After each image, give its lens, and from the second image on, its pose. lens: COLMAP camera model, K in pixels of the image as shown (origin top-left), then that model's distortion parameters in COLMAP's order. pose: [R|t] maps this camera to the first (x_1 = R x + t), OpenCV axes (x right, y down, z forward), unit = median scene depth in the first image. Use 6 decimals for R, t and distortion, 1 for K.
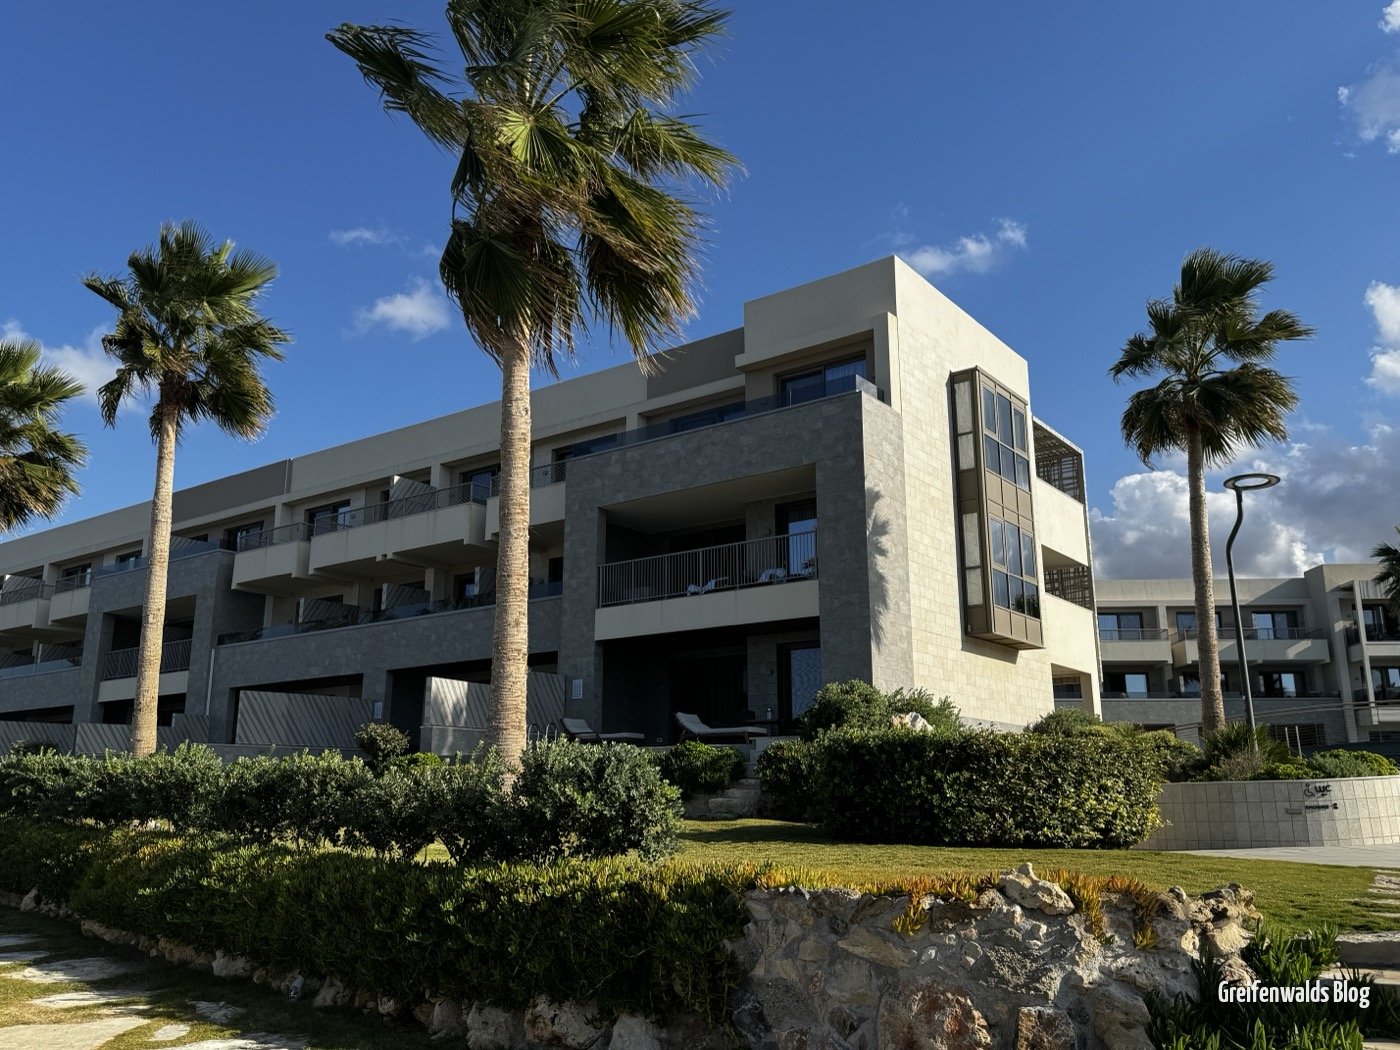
lens RADIAL K [[1143.8, 0, 698.1], [0, 1143.8, 518.4], [0, 0, 1]] dist [0.020368, 0.002600]
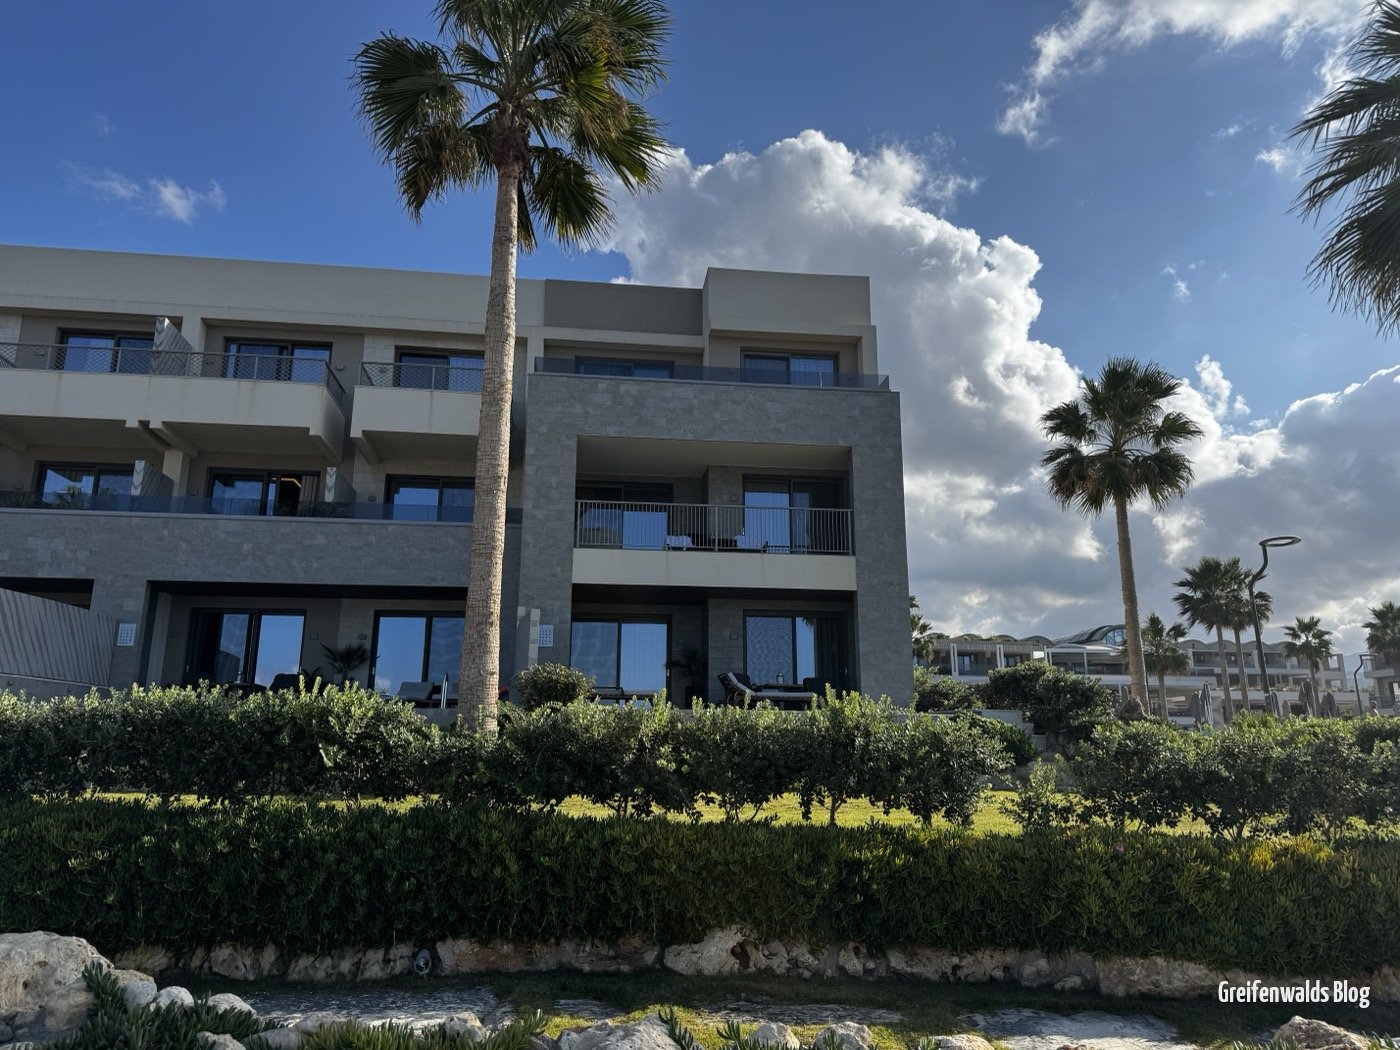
lens RADIAL K [[987.1, 0, 699.8], [0, 987.1, 536.0], [0, 0, 1]] dist [0.012442, -0.000269]
pose [[0.714274, 0.162005, 0.680858, -0.540187], [-0.172361, 0.983595, -0.053219, 0.093738], [-0.678310, -0.079340, 0.730480, 0.373689]]
